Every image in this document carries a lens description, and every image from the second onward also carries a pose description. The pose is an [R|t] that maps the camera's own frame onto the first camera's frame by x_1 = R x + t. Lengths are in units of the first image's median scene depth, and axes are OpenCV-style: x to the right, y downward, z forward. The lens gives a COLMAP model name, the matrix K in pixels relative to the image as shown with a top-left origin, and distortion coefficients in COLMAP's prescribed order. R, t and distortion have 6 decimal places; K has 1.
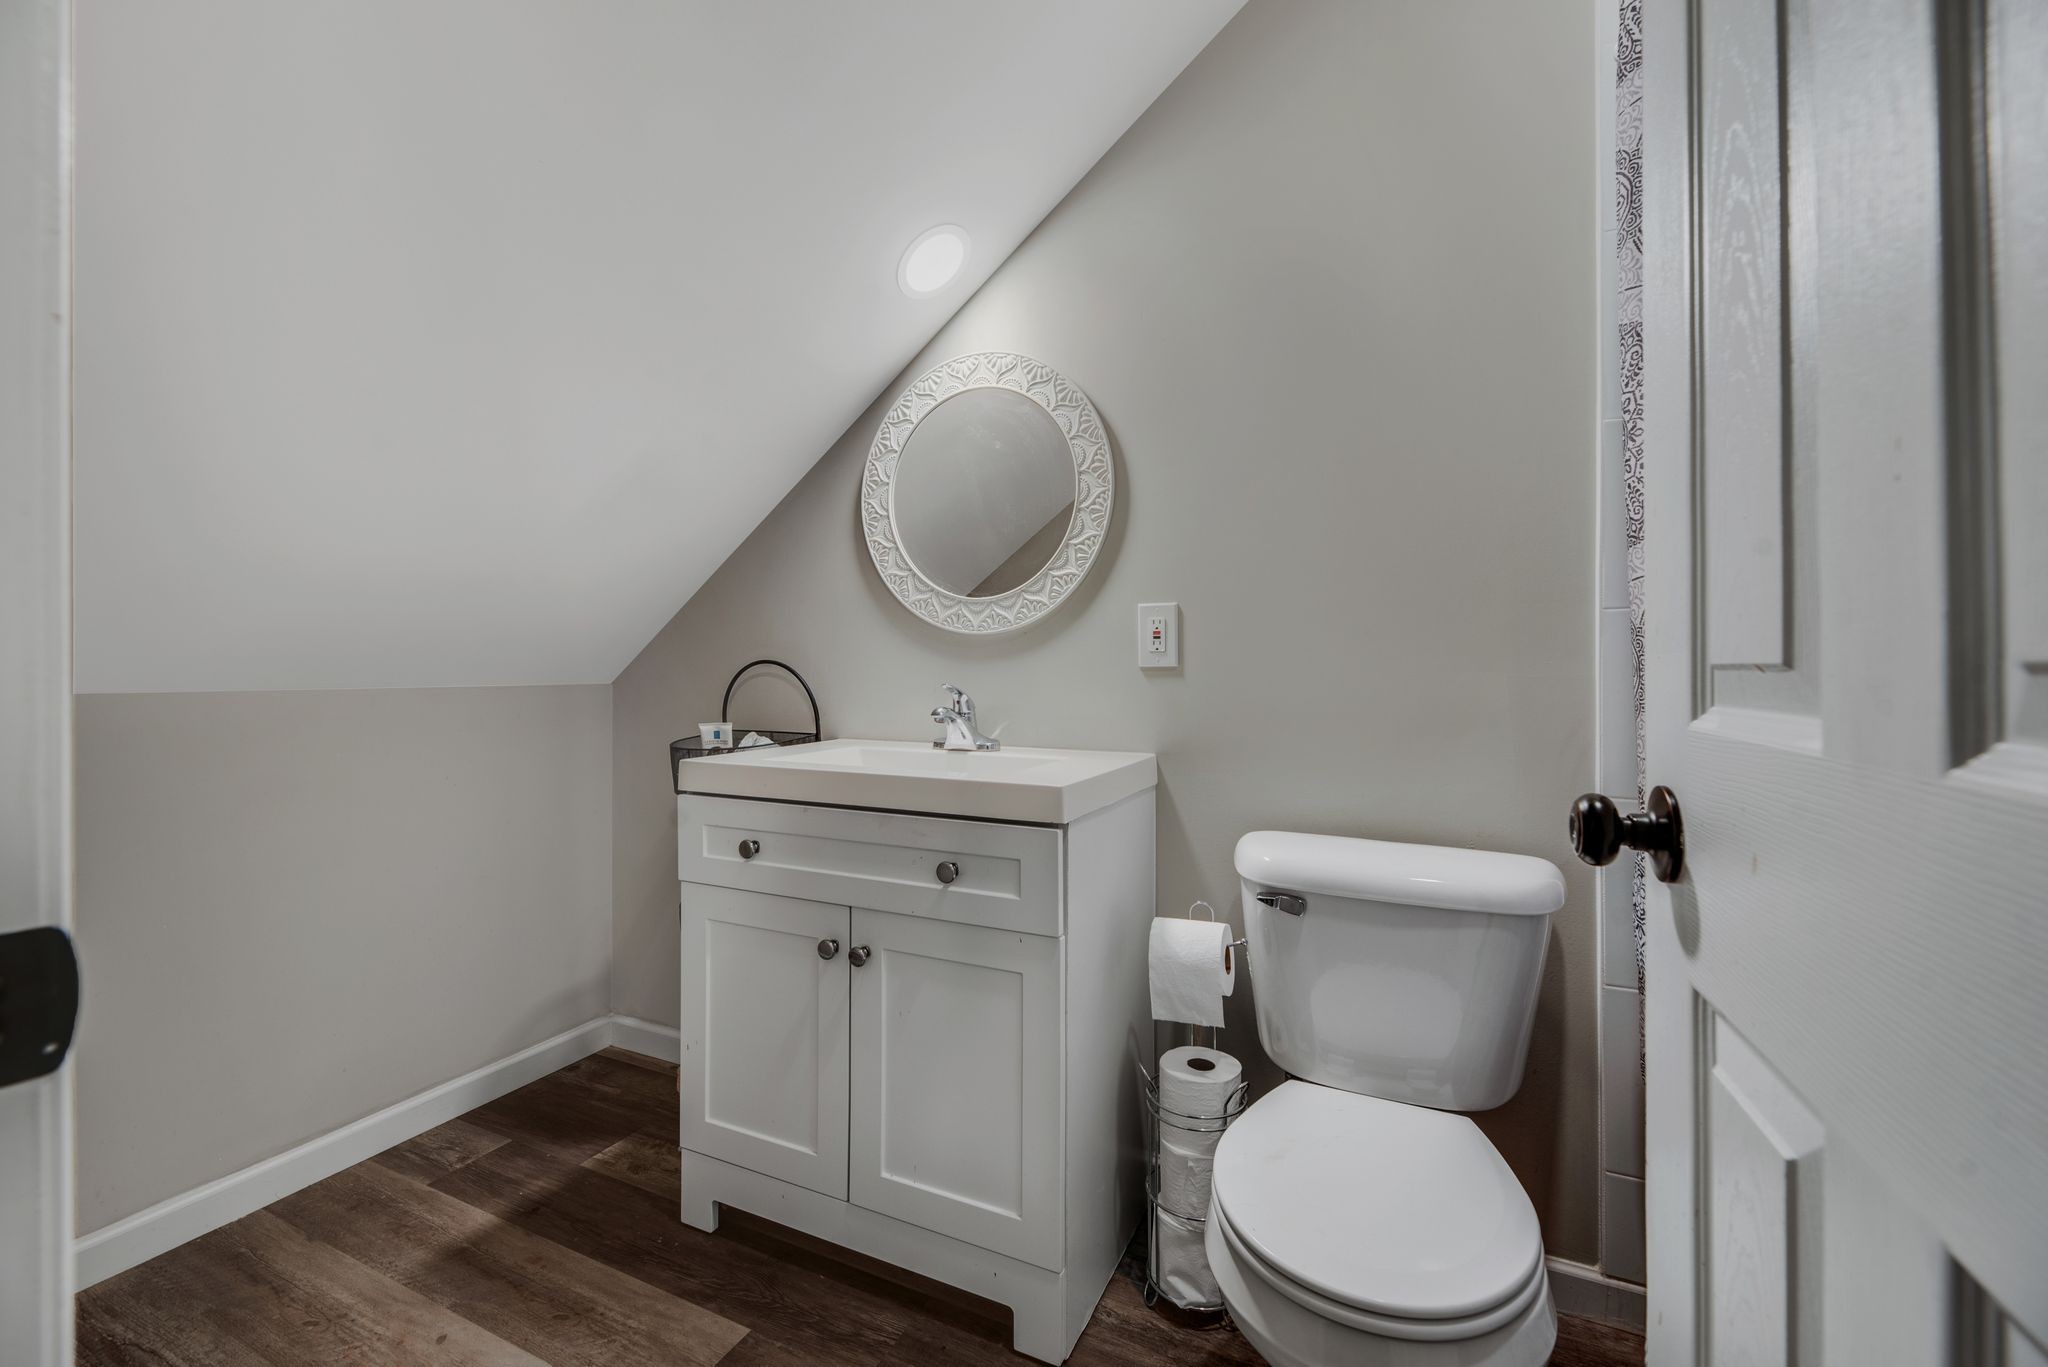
lens RADIAL K [[830.8, 0, 1011.5], [0, 830.8, 682.8], [0, 0, 1]] dist [-0.002038, -0.000689]
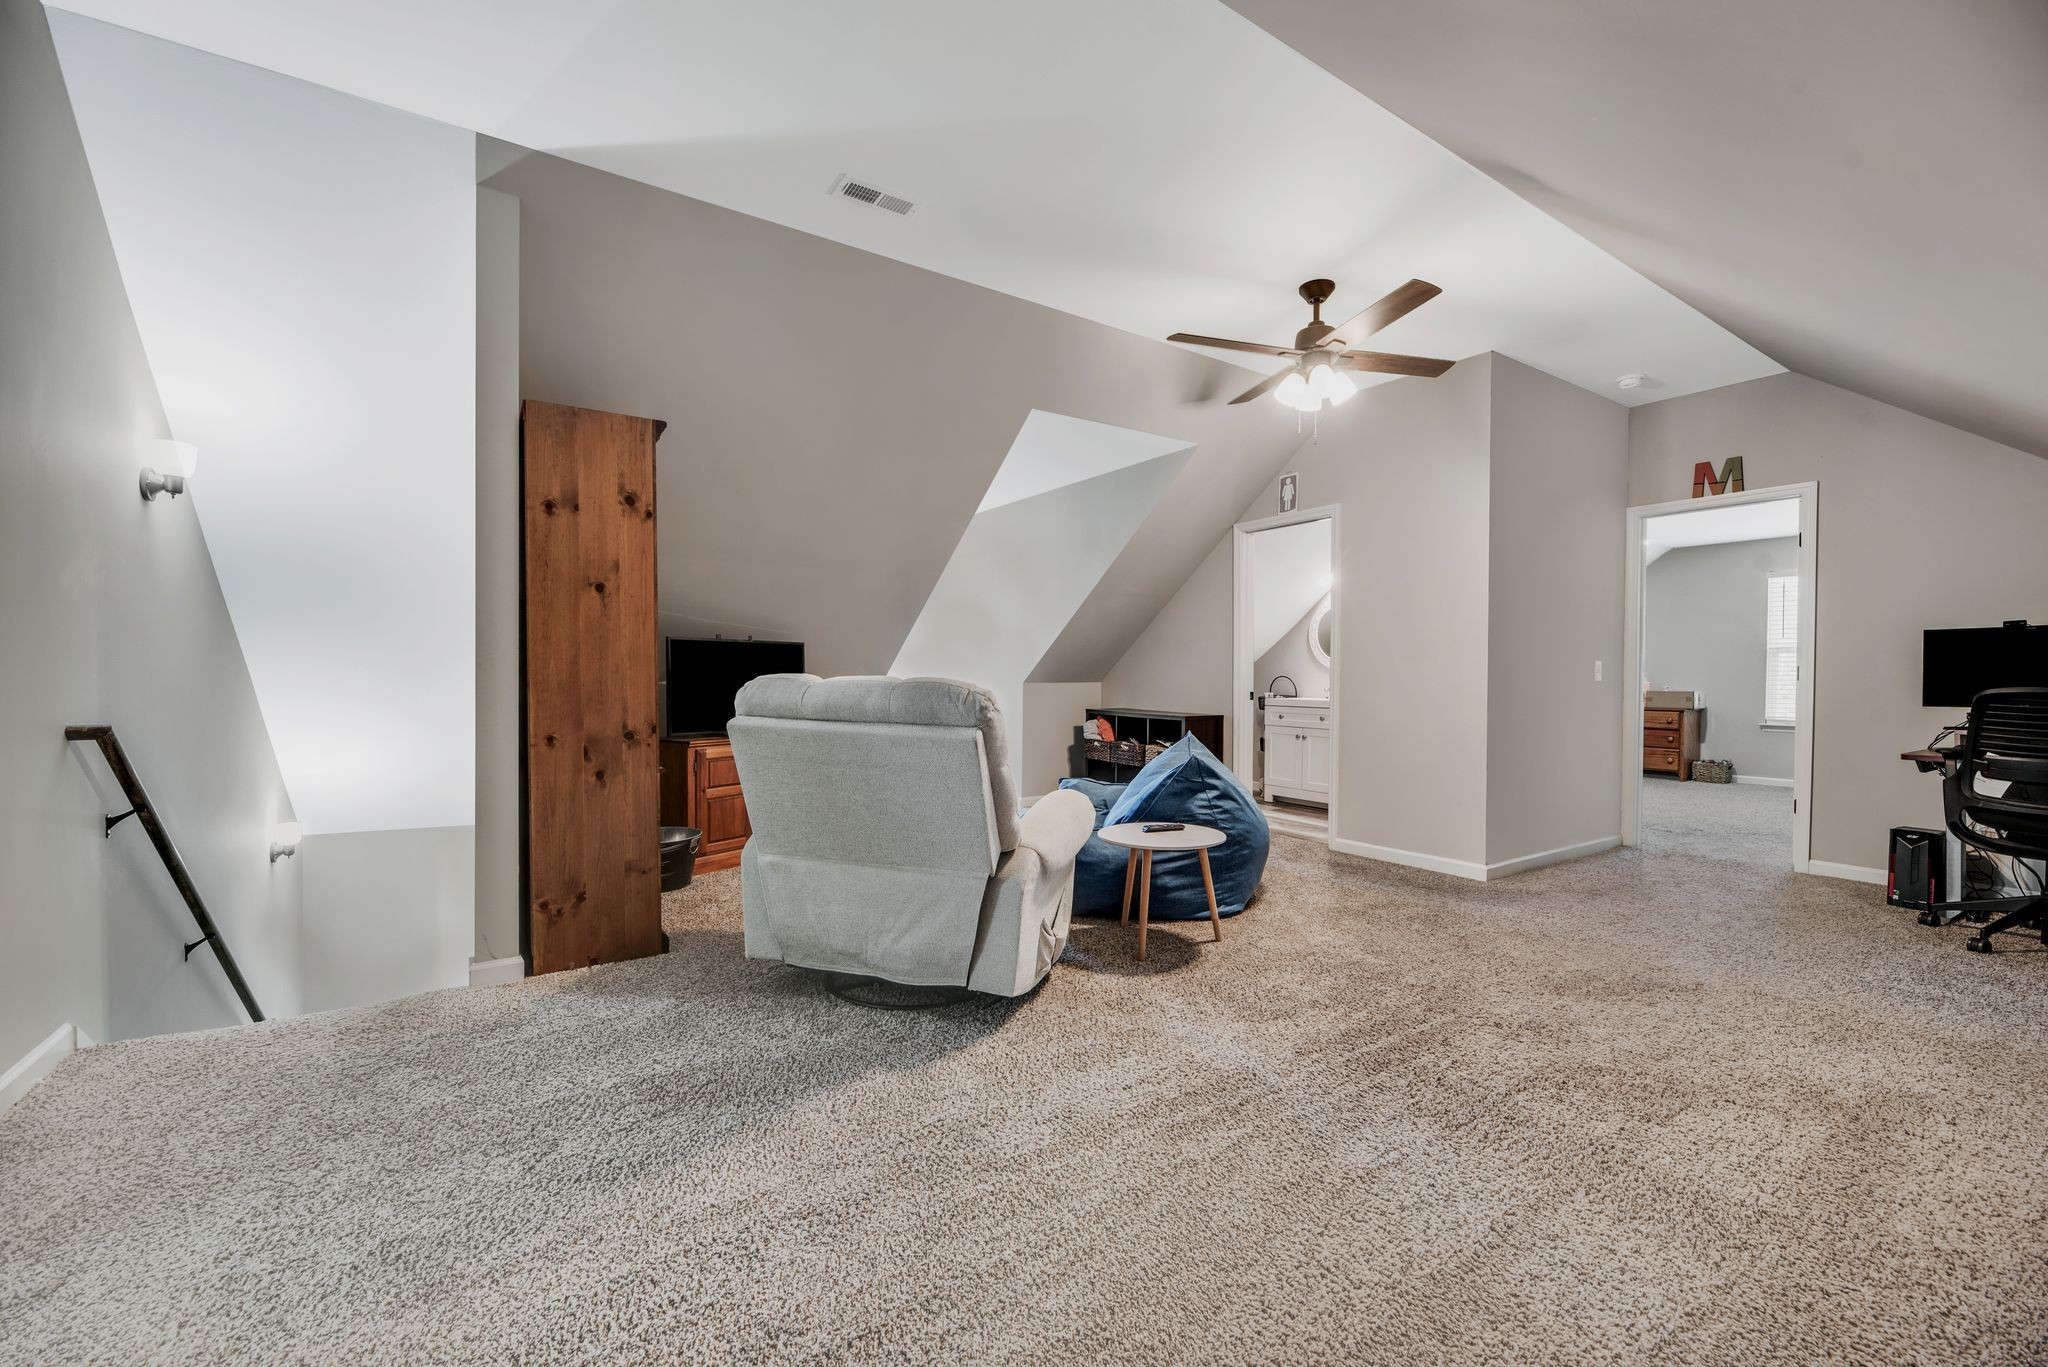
lens RADIAL K [[830.8, 0, 1020.8], [0, 830.8, 688.5], [0, 0, 1]] dist [-0.002038, -0.000689]
pose [[0.847936, 0.009673, -0.530010, 0.925277], [-0.004720, 0.999932, 0.010698, -0.002238], [0.530077, -0.006569, 0.847924, -3.753072]]
